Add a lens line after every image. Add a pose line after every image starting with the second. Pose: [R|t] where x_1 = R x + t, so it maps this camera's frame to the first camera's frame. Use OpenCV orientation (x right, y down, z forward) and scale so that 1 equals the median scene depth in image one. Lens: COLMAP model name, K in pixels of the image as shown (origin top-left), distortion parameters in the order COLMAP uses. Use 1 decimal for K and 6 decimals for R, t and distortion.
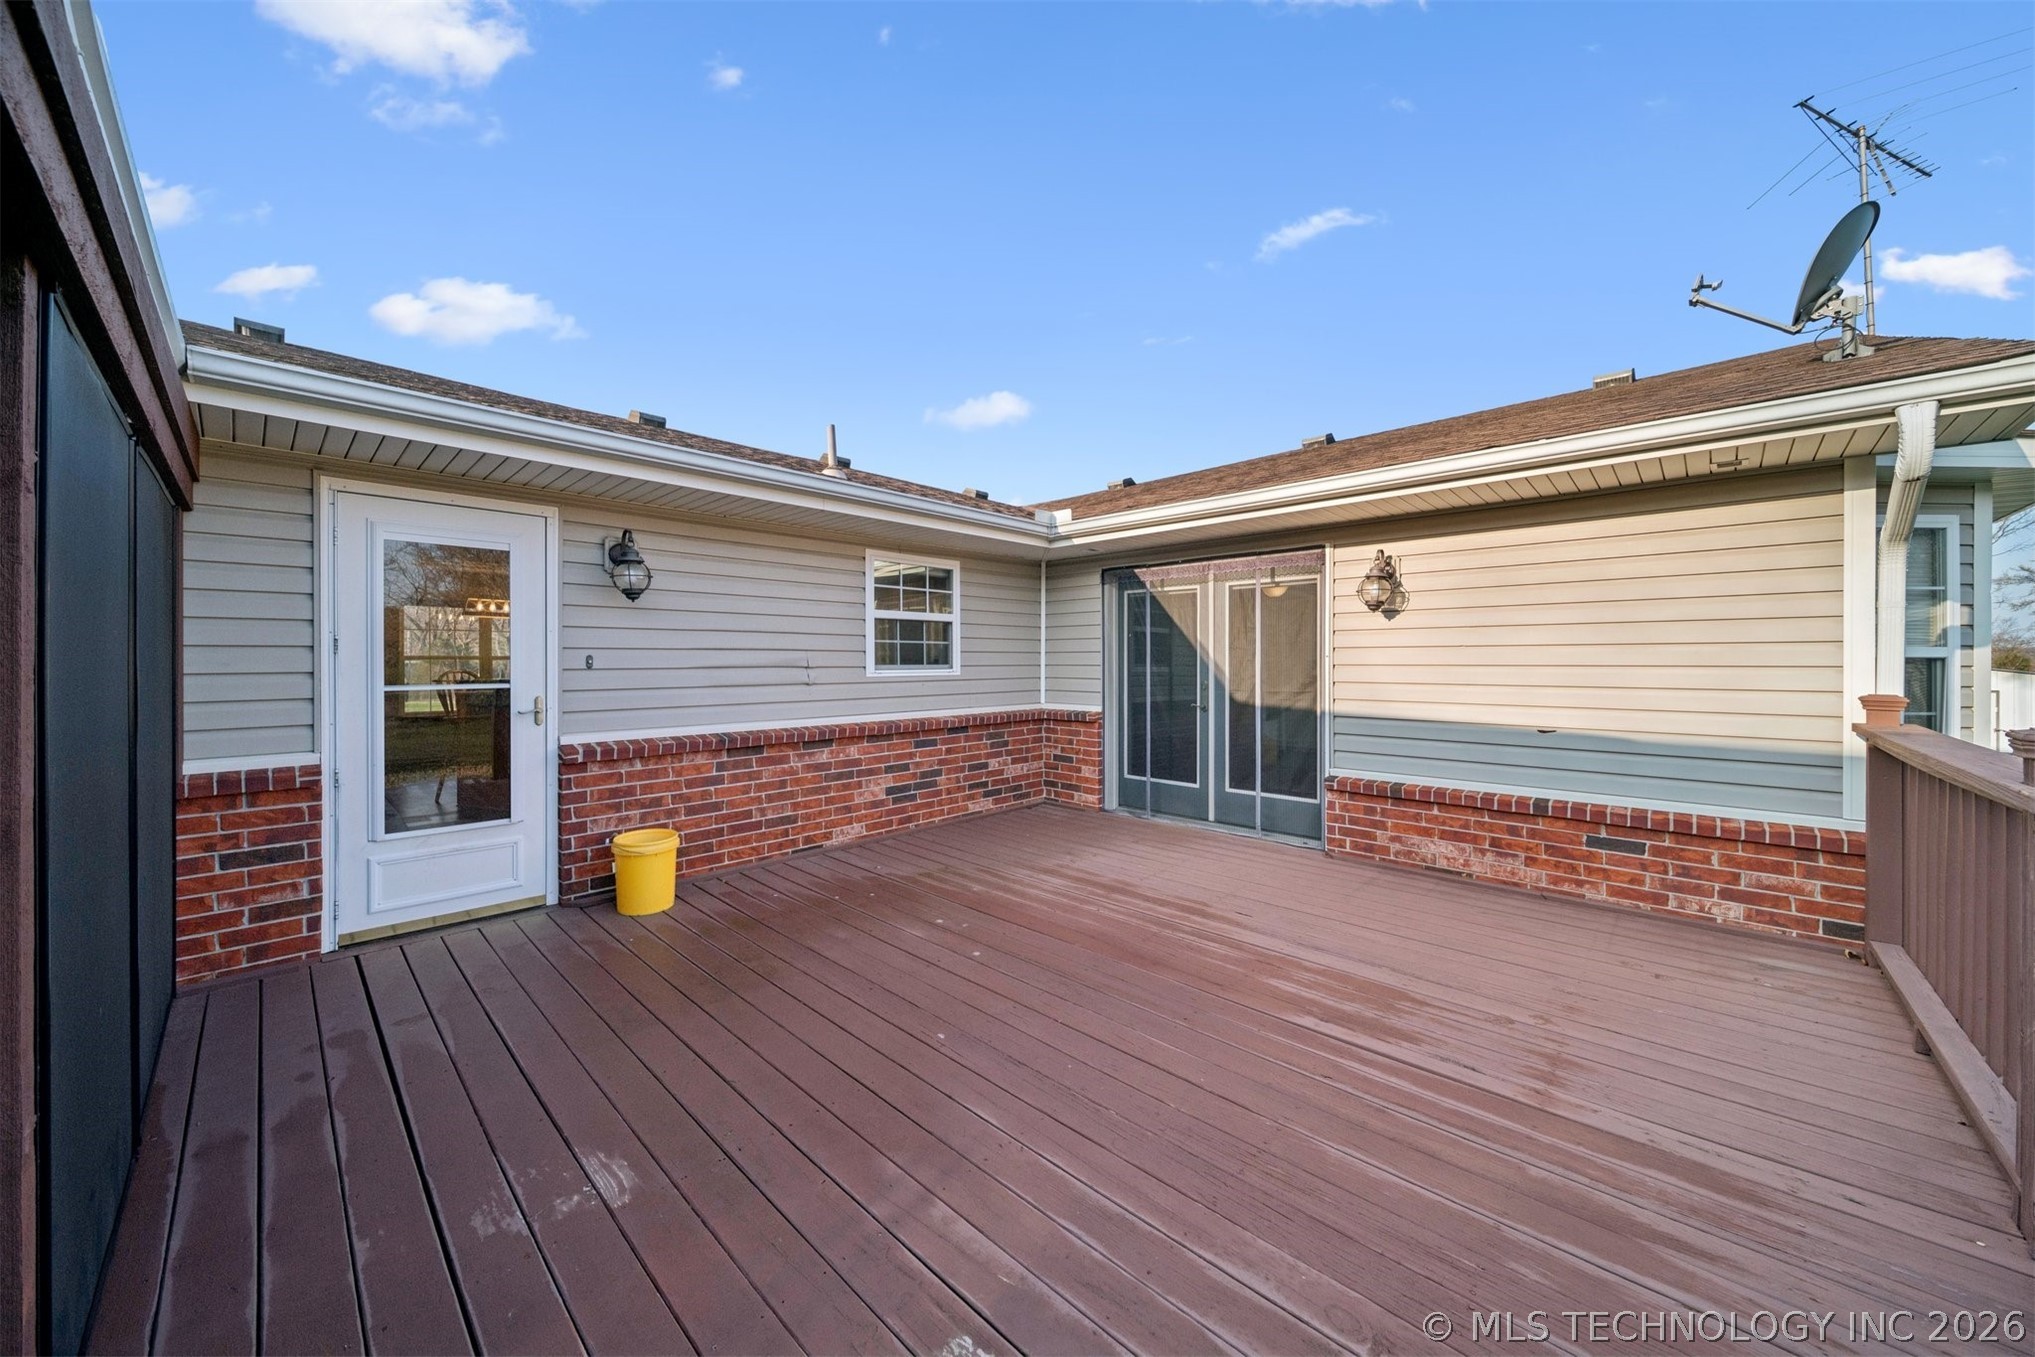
lens RADIAL K [[716.6, 0, 1001.9], [0, 716.6, 662.7], [0, 0, 1]] dist [0.001491, -0.001469]
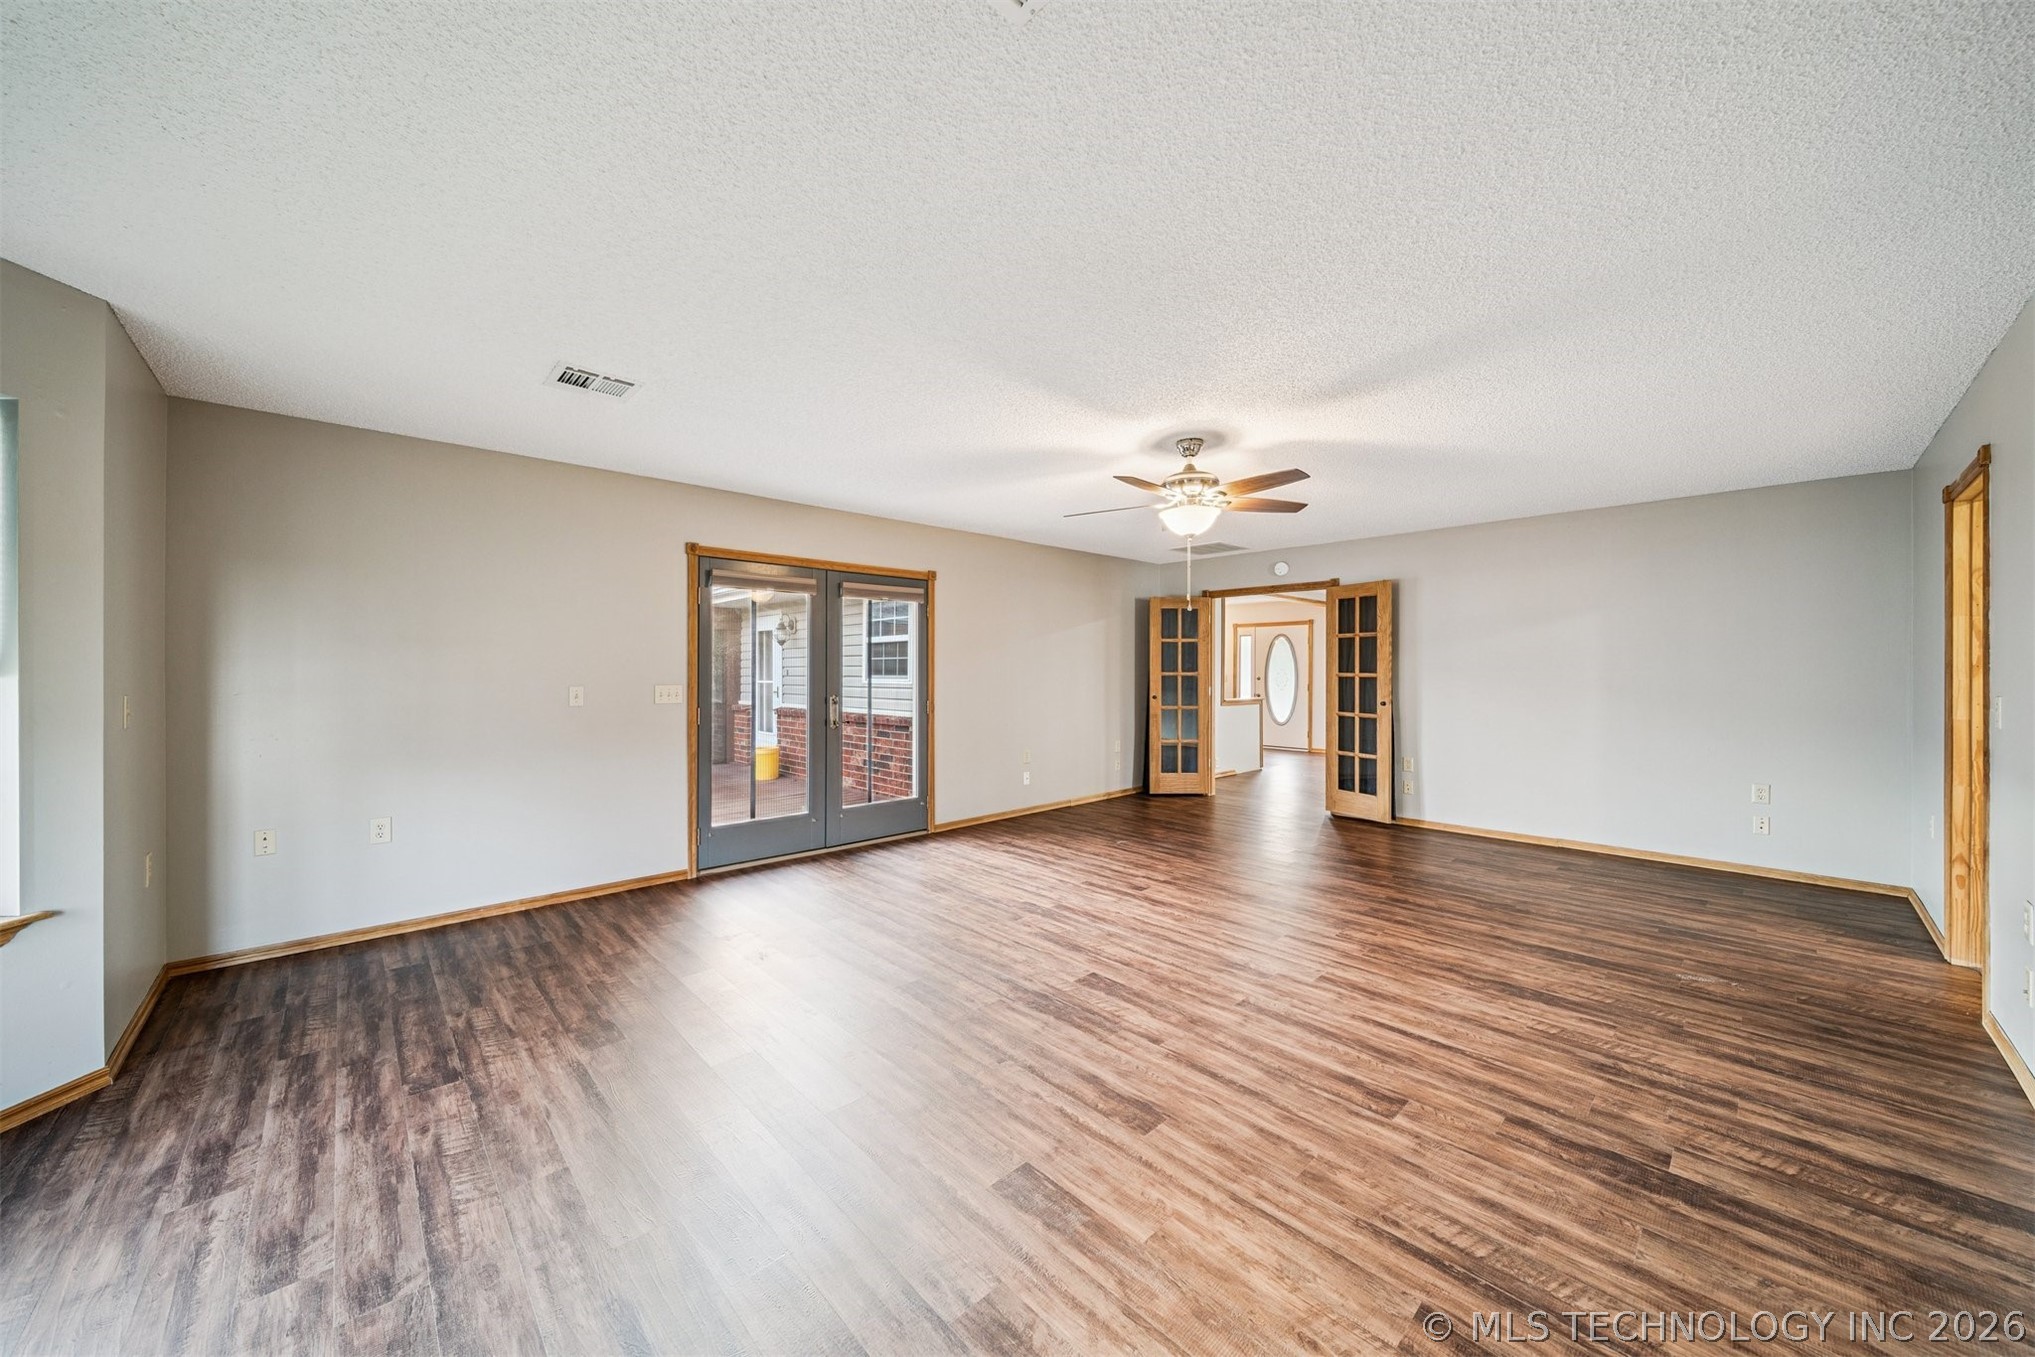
lens RADIAL K [[716.6, 0, 1001.9], [0, 716.6, 662.7], [0, 0, 1]] dist [0.001491, -0.001469]
pose [[-0.062548, -0.014625, -0.997935, 1.454645], [-0.004762, 0.999886, -0.014355, -0.002588], [0.998031, 0.003854, -0.062611, 1.561753]]
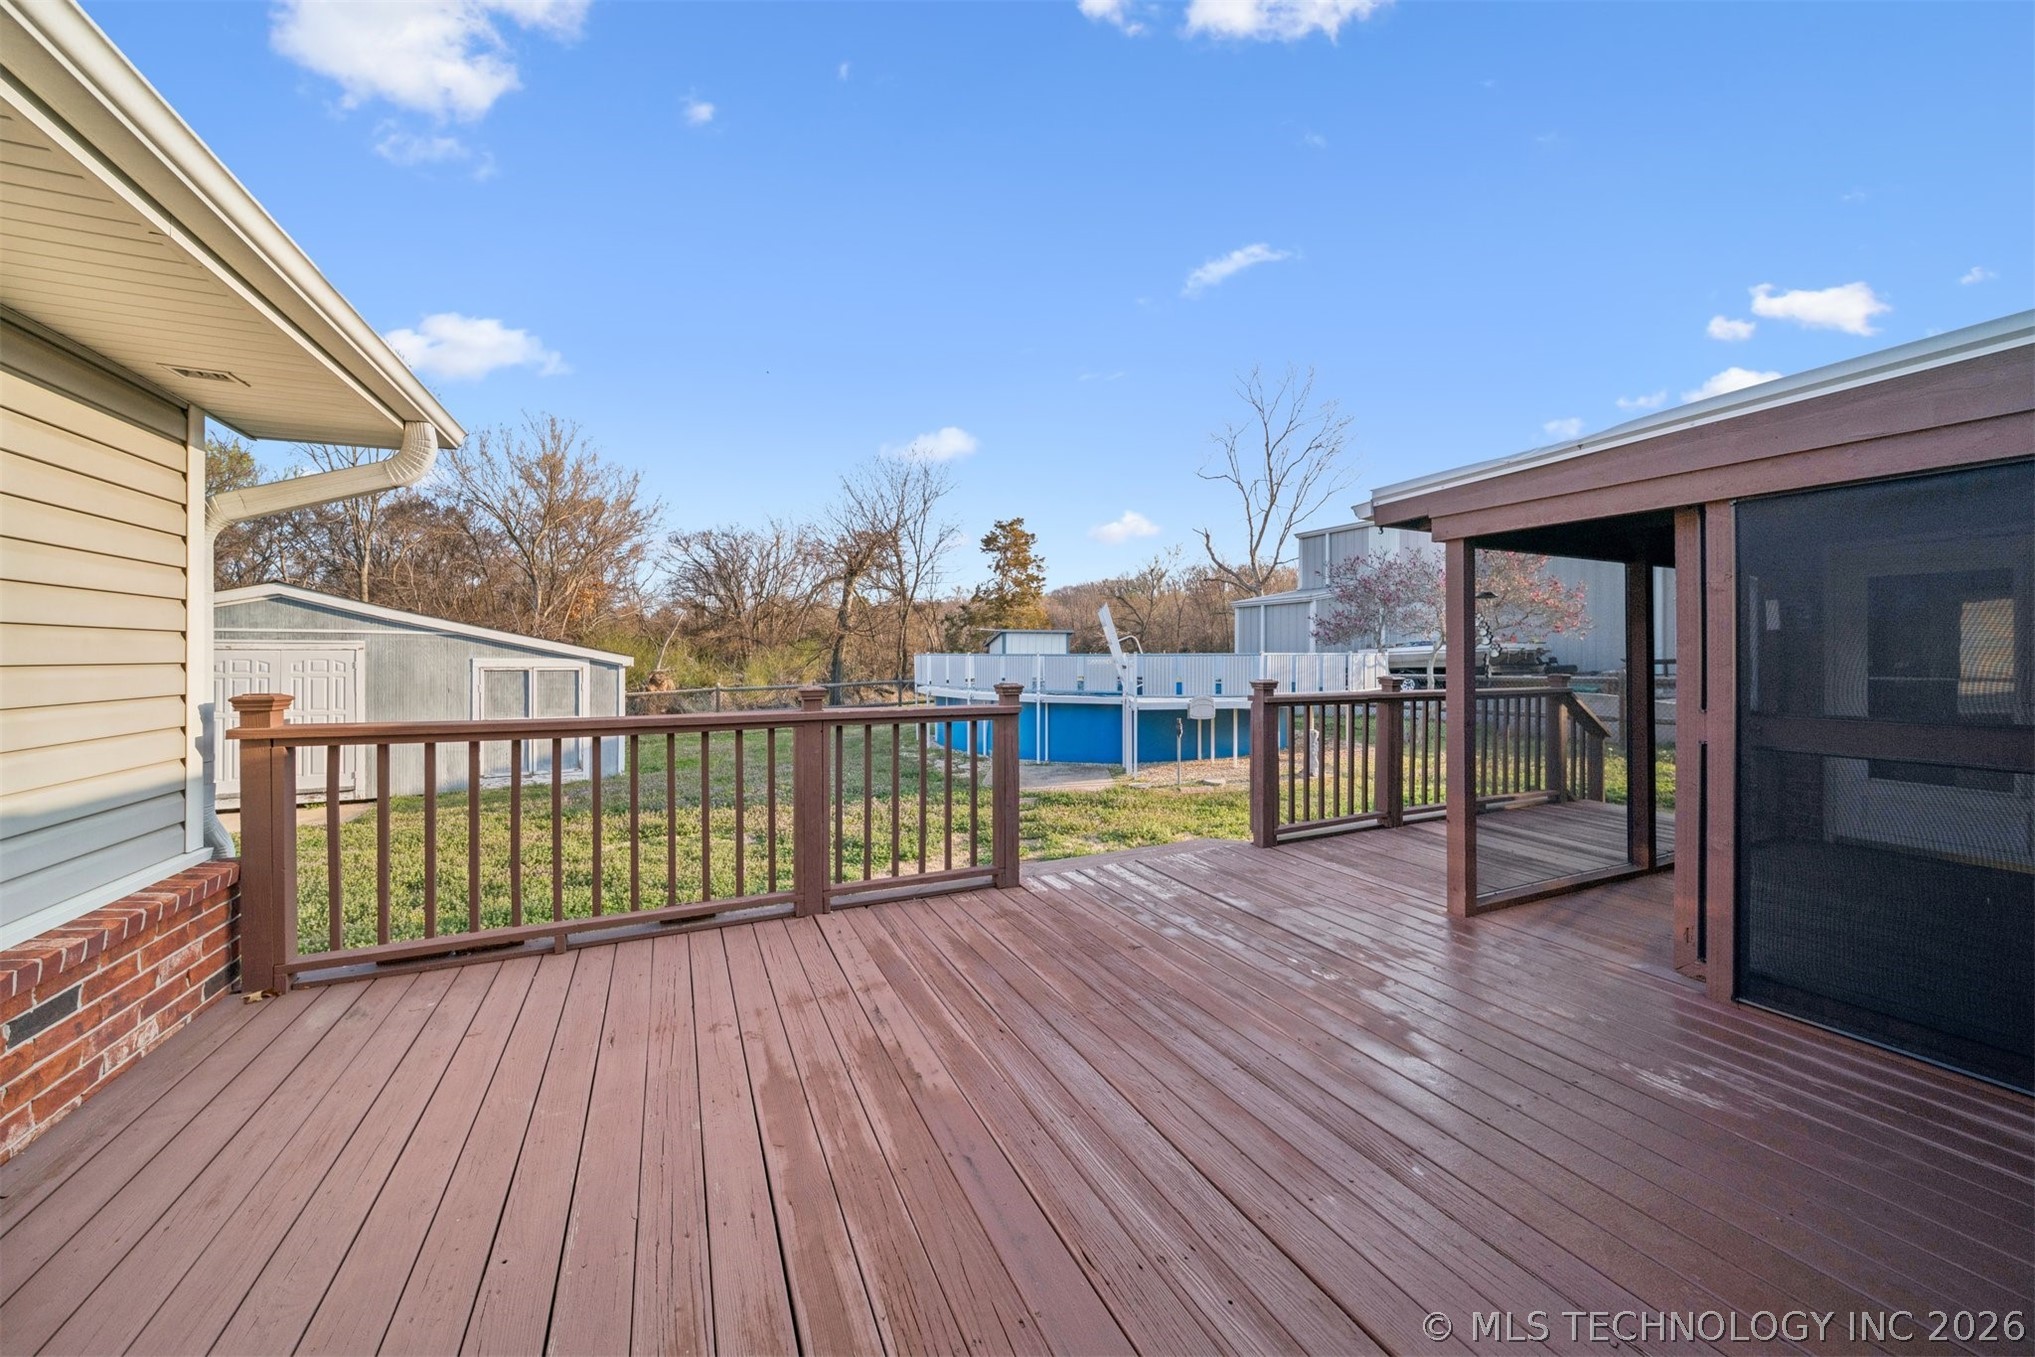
lens RADIAL K [[716.6, 0, 1001.9], [0, 716.6, 662.7], [0, 0, 1]] dist [0.001491, -0.001469]
pose [[-0.931504, -0.003585, 0.363713, 0.025199], [0.000261, 0.999945, 0.010524, -0.002962], [-0.363730, 0.009898, -0.931452, 1.001596]]
